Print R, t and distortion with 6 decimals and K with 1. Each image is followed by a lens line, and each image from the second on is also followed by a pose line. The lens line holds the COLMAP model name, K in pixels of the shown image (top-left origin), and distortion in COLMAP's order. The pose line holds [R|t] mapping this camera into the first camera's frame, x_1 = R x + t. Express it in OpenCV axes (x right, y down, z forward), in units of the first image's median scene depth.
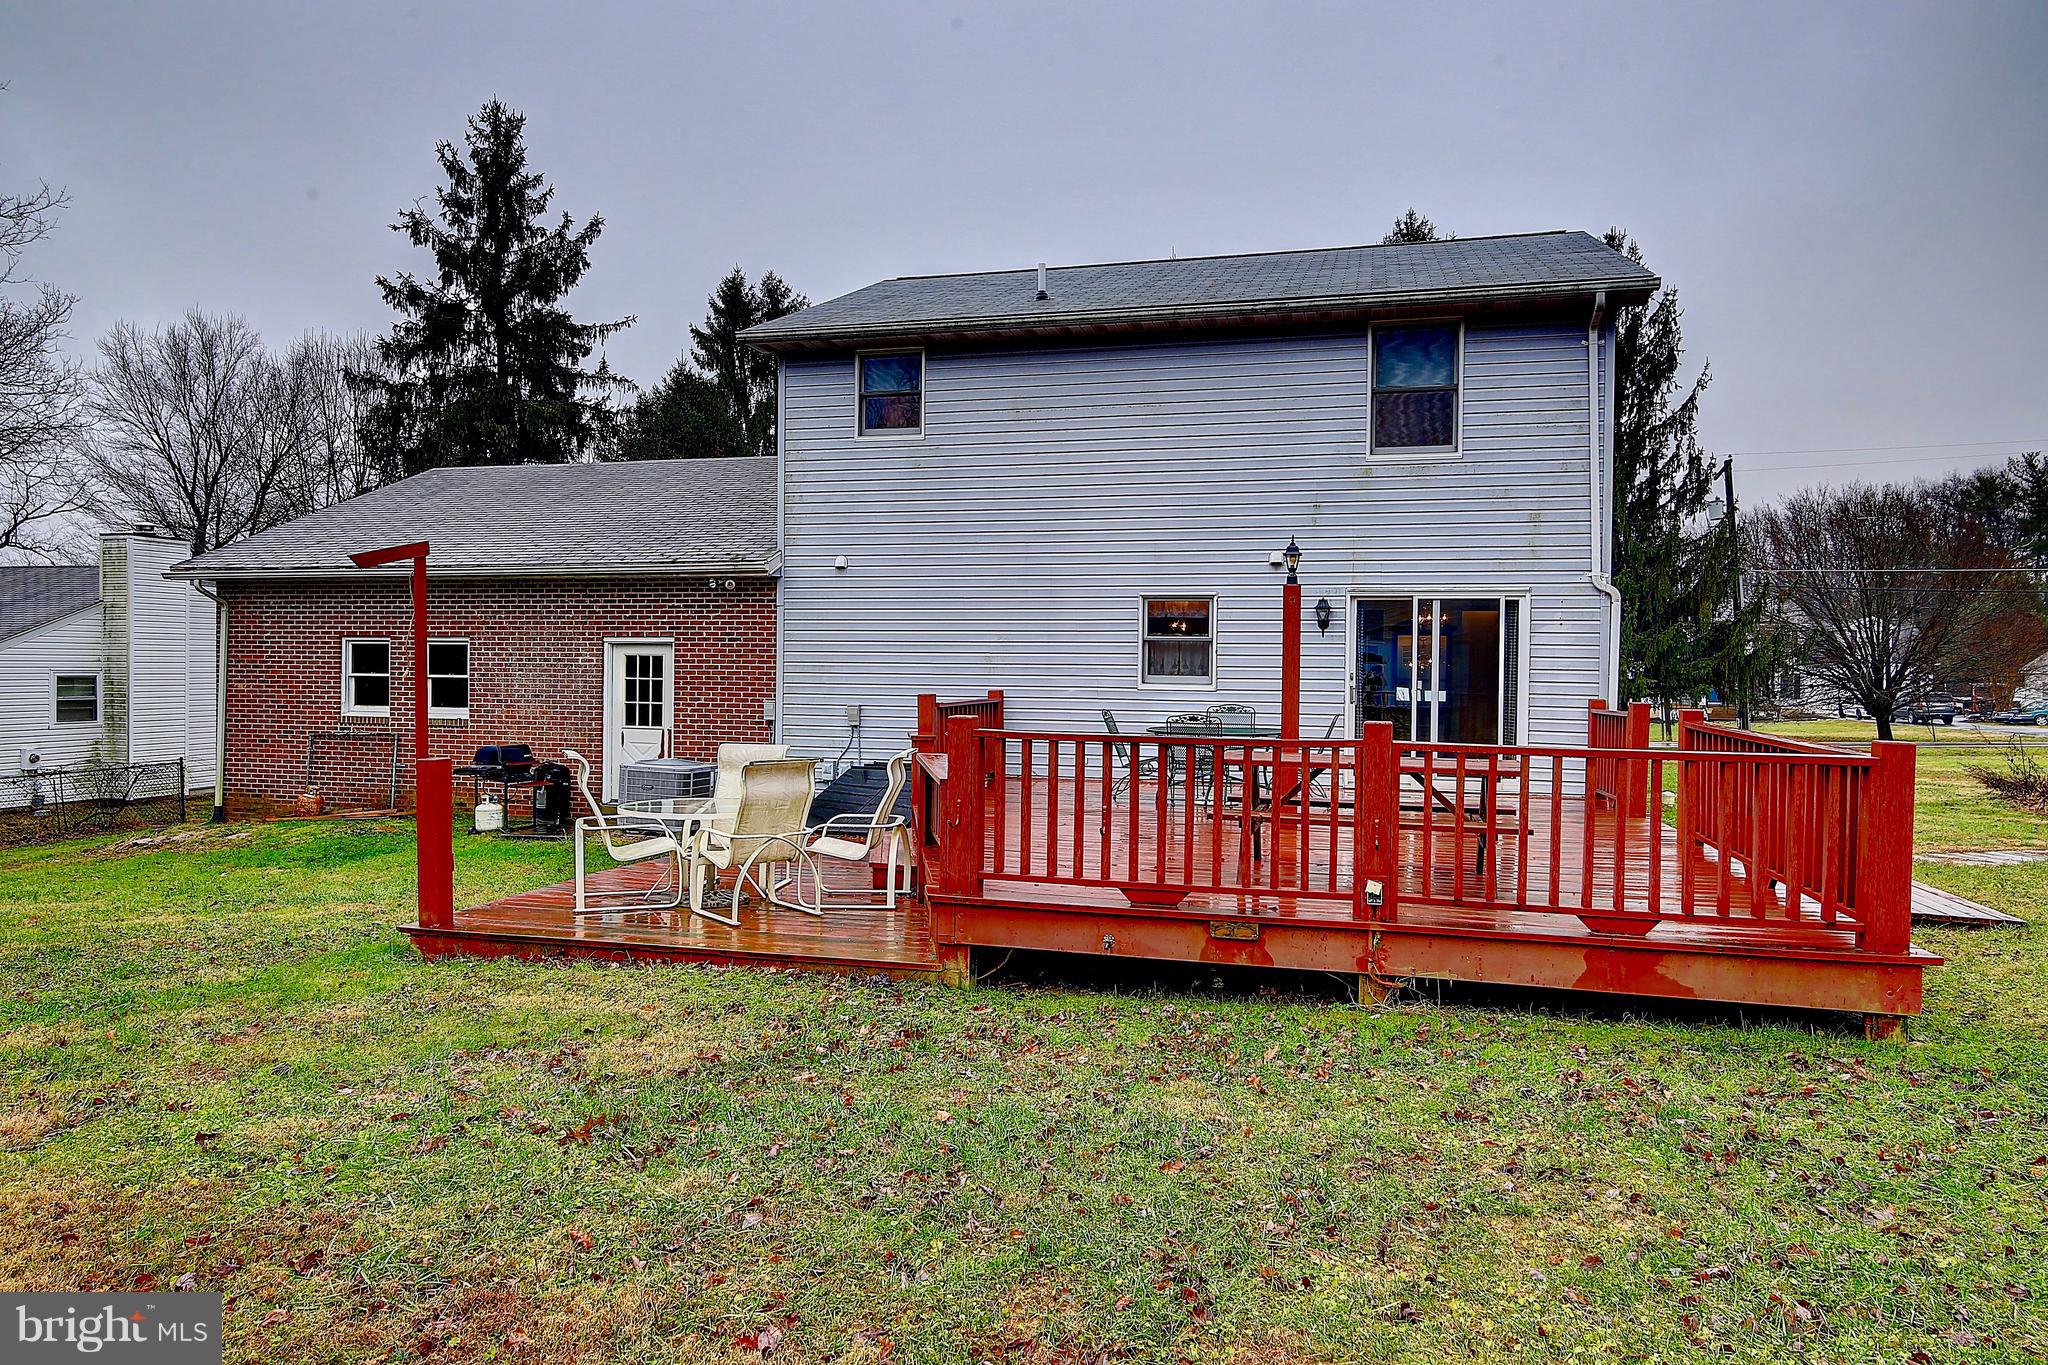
lens RADIAL K [[1331.2, 0, 1037.7], [0, 1331.2, 688.5], [0, 0, 1]] dist [-0.008256, -0.001720]
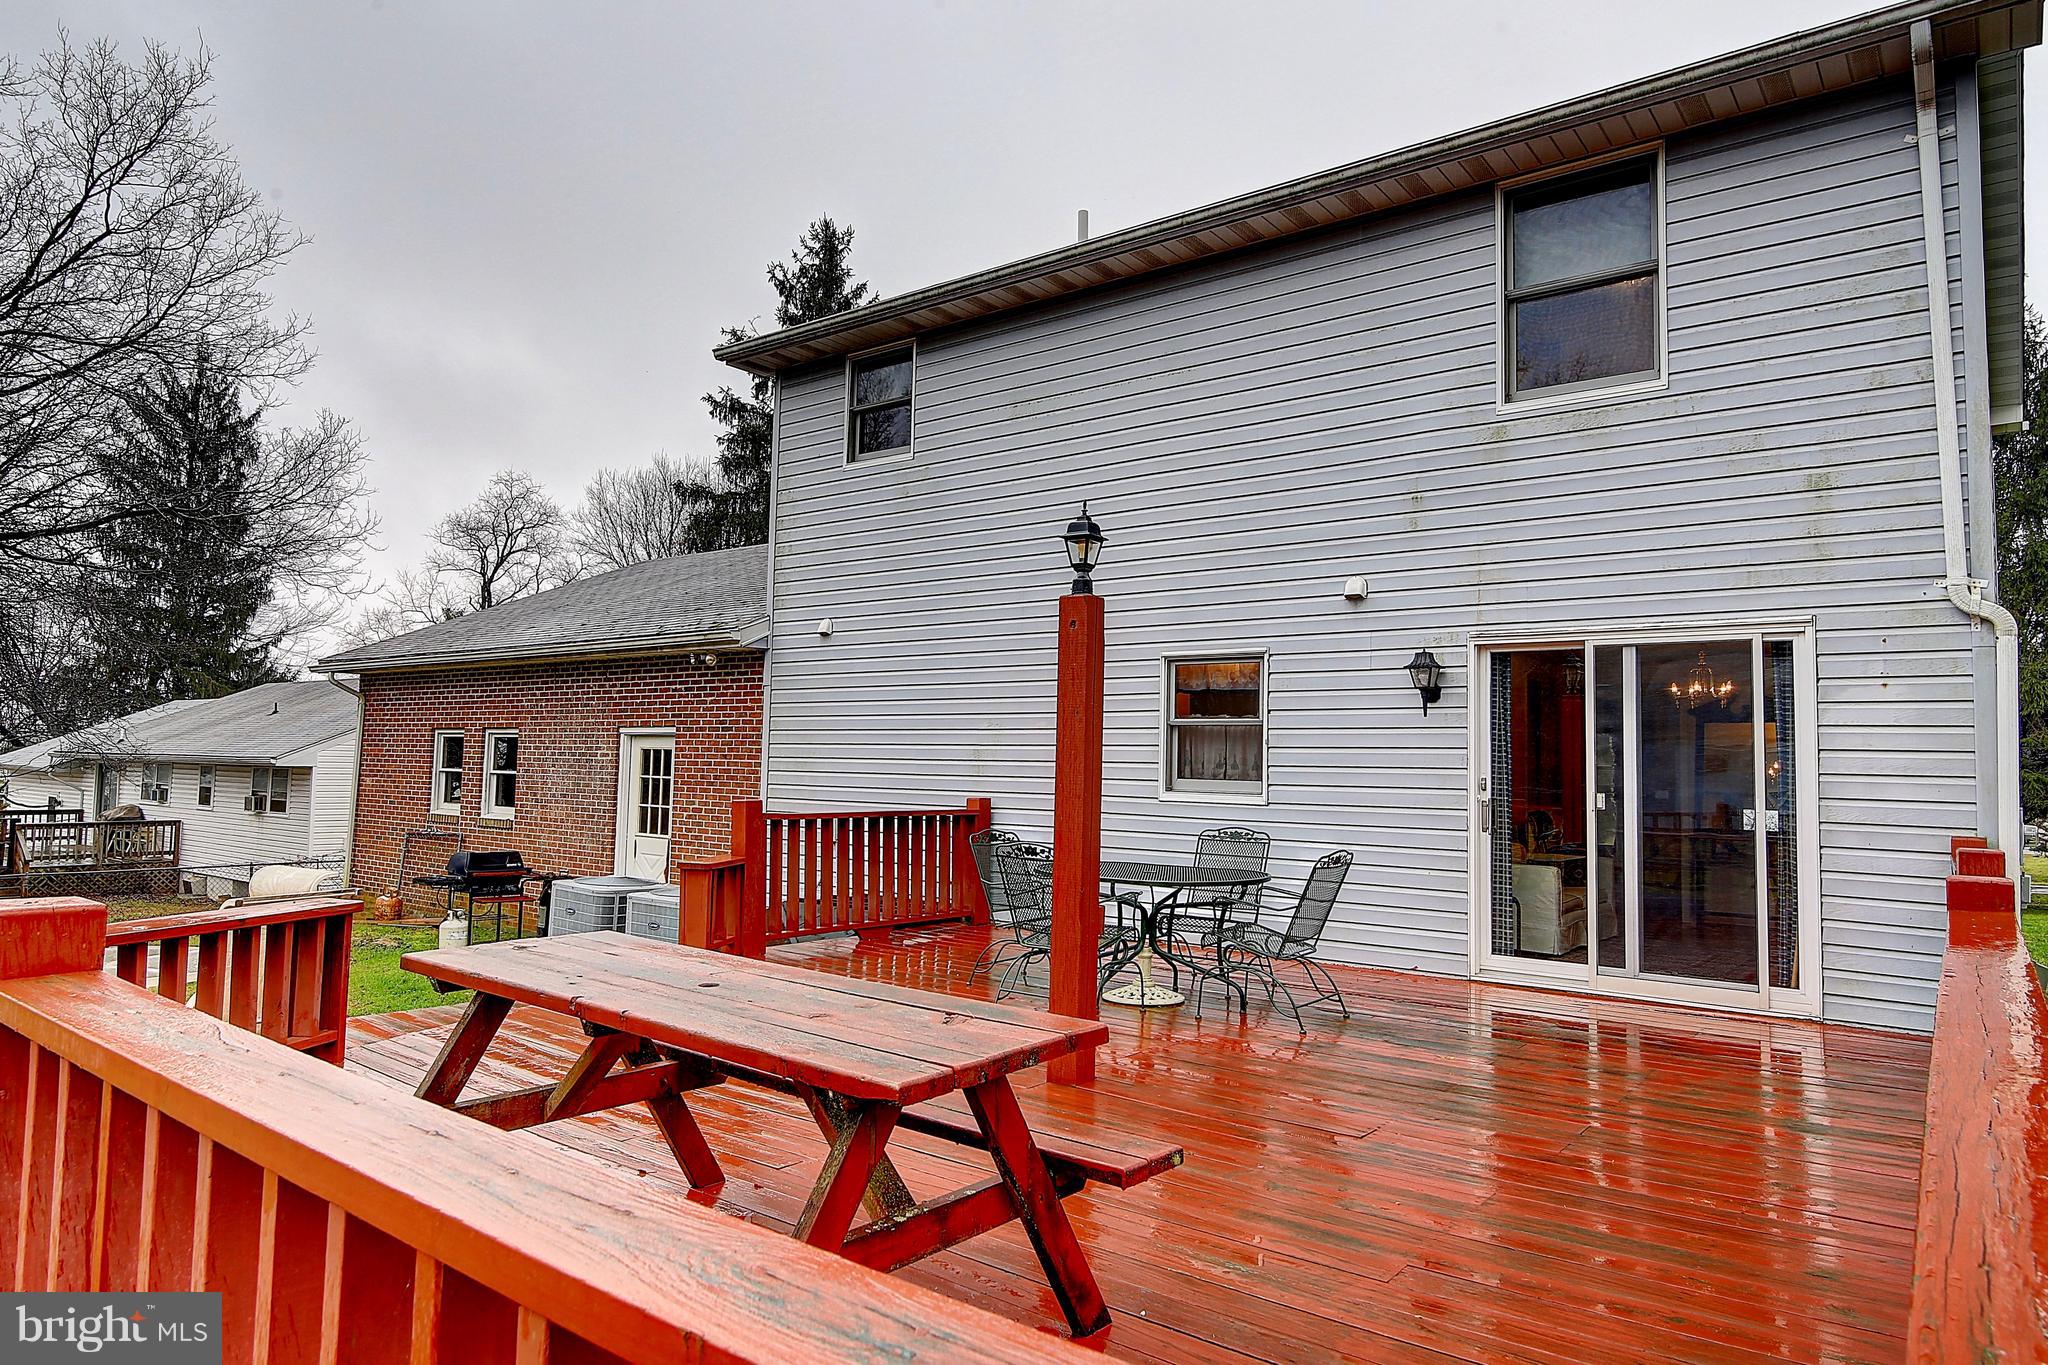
lens RADIAL K [[1282.5, 0, 1024.0], [0, 1282.5, 682.5], [0, 0, 1]] dist [-0.004940, 0.001210]
pose [[0.918474, -0.017407, -0.395099, 0.261894], [-0.017978, 0.996160, -0.085682, -0.001725], [0.395073, 0.085800, 0.914634, 0.390145]]
